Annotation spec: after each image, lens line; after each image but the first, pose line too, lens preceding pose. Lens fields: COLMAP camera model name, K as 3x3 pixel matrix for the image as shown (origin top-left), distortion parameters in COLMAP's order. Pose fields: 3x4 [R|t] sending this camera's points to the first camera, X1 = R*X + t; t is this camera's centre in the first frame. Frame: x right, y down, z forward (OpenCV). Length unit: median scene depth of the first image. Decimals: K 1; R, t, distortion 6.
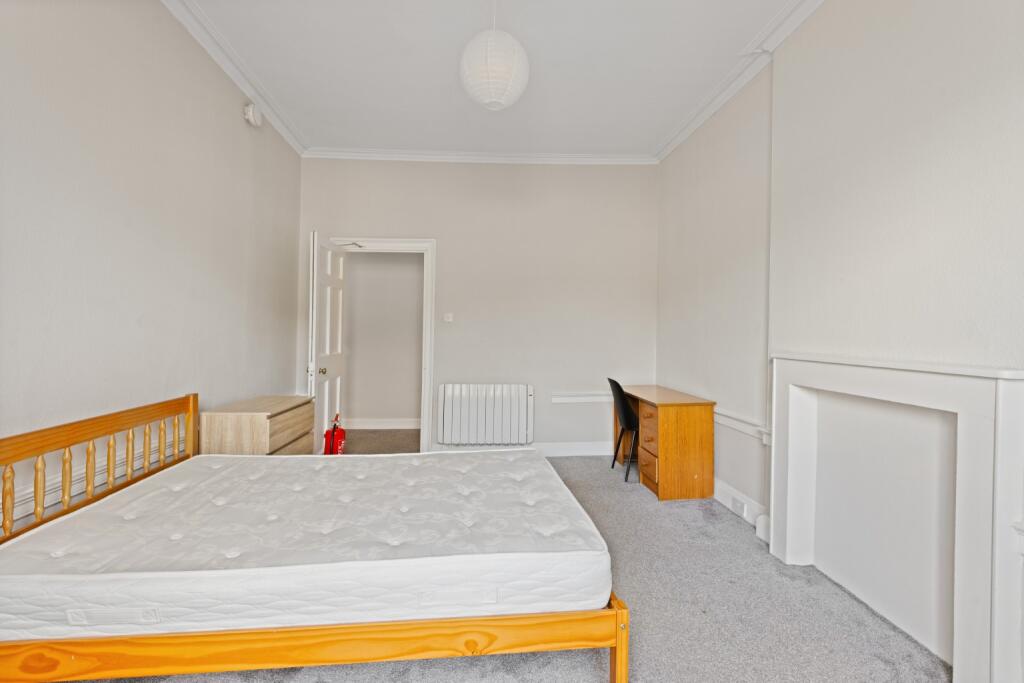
lens RADIAL K [[501.5, 0, 512.2], [0, 501.5, 325.9], [0, 0, 1]] dist [0.001817, 0.000775]
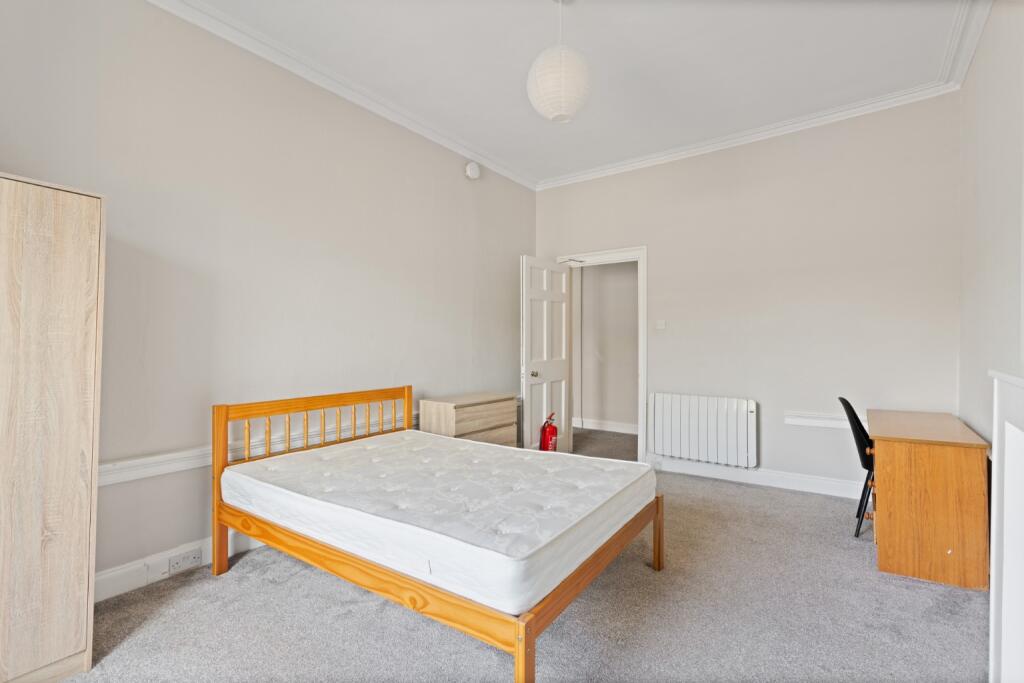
lens RADIAL K [[498.9, 0, 513.4], [0, 498.9, 334.7], [0, 0, 1]] dist [0.000620, 0.000860]
pose [[0.744848, -0.016040, -0.667041, 0.483759], [0.017820, 0.999833, -0.004145, 0.003517], [0.666996, -0.008799, 0.745009, 0.147421]]
